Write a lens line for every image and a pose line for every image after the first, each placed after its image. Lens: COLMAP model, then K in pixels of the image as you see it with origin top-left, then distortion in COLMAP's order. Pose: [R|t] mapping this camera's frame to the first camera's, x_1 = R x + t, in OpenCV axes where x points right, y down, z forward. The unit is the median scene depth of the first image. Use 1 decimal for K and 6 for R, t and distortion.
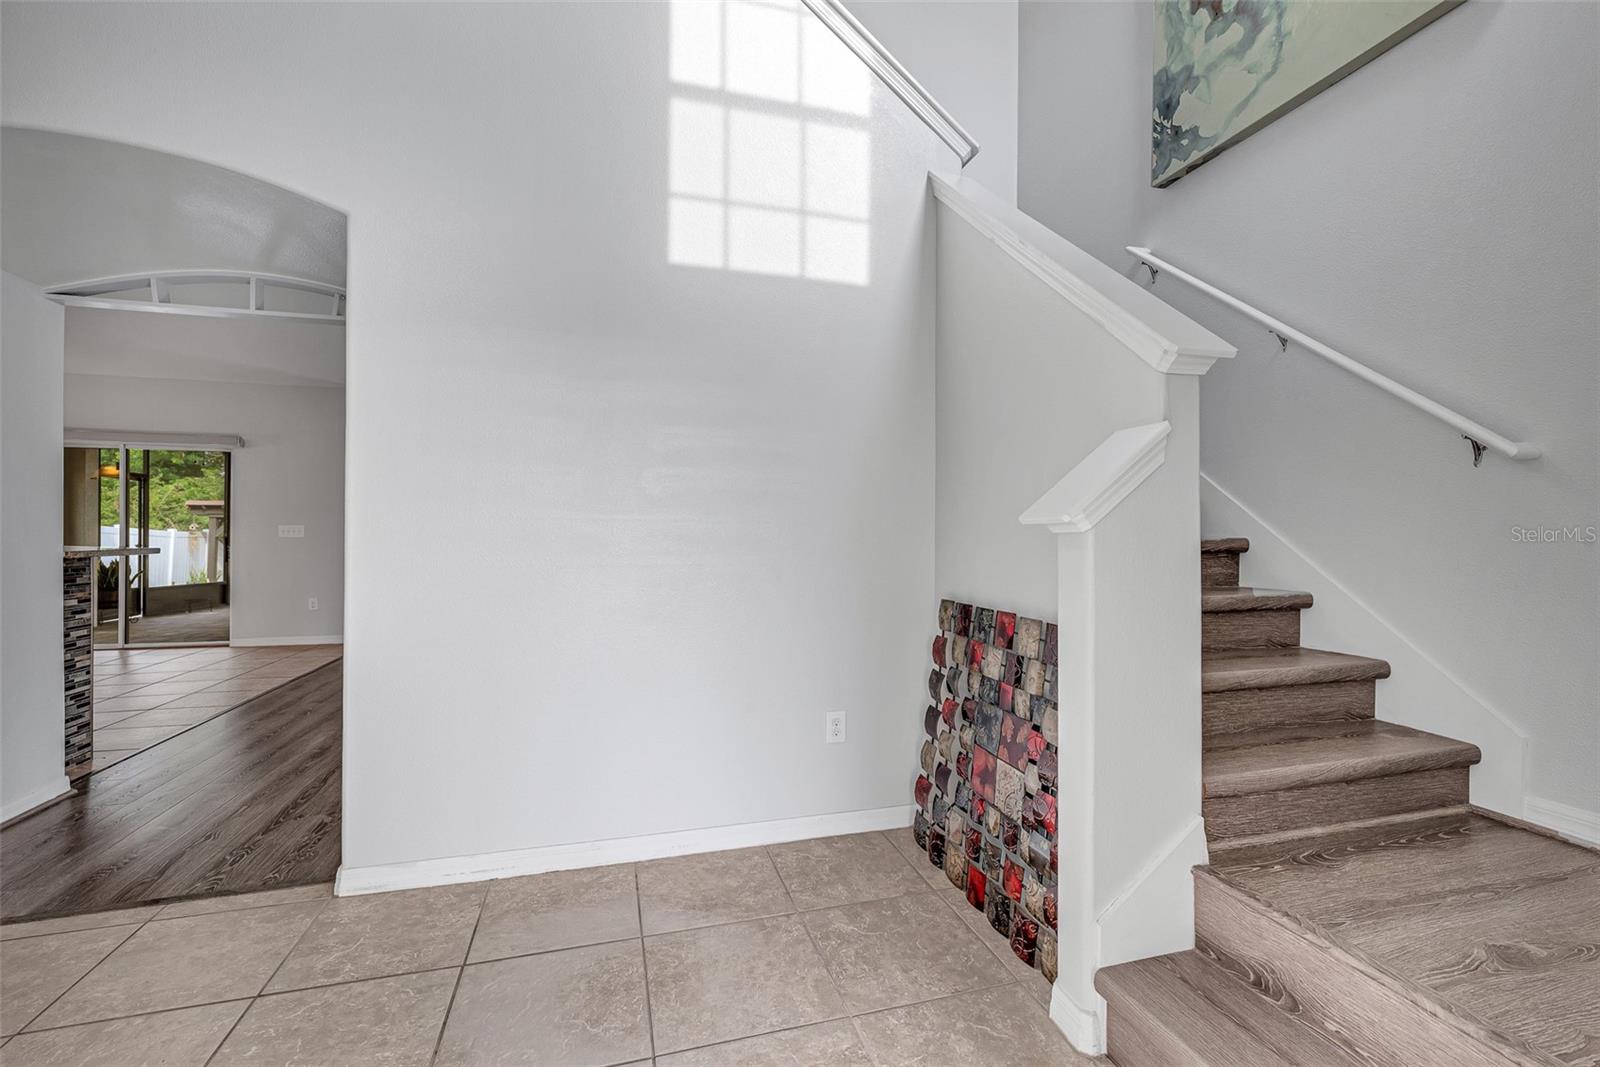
lens RADIAL K [[685.8, 0, 809.1], [0, 685.8, 526.2], [0, 0, 1]] dist [-0.001242, 0.000136]
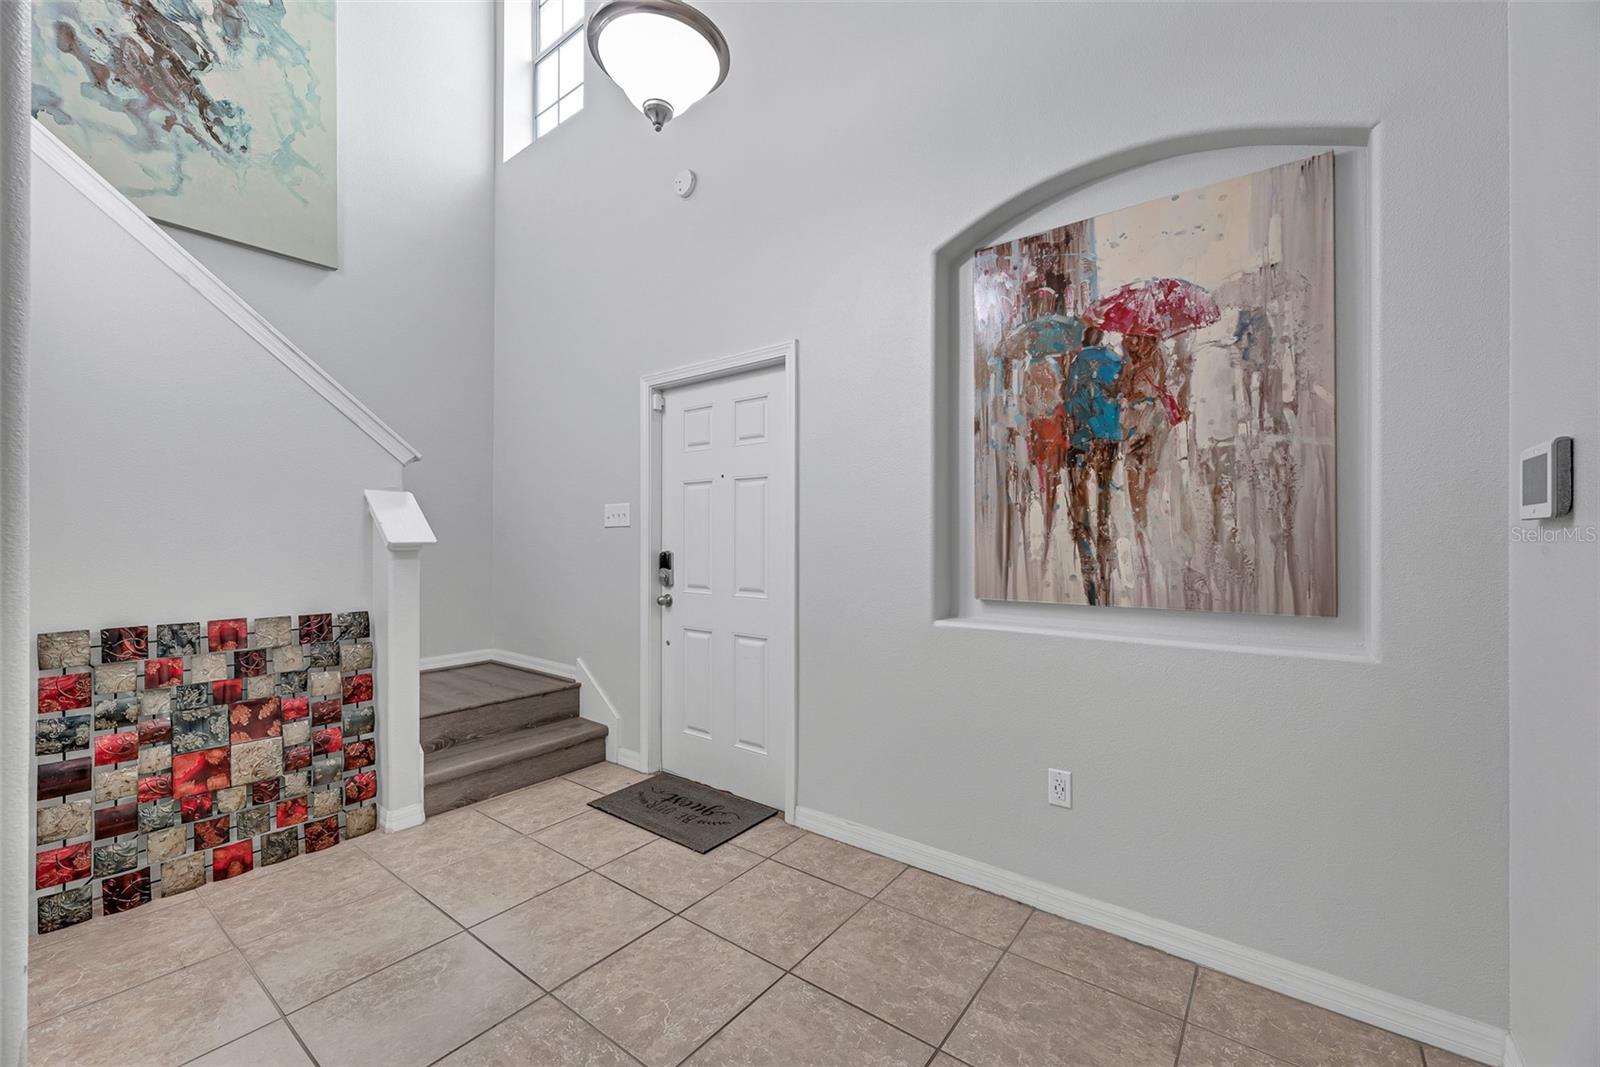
lens RADIAL K [[665.5, 0, 795.7], [0, 665.5, 538.3], [0, 0, 1]] dist [-0.003563, -0.000284]
pose [[-0.584482, -0.005816, 0.811386, -1.184592], [-0.012247, 0.999924, -0.001655, -0.022380], [-0.811314, -0.010905, -0.584508, 0.875721]]
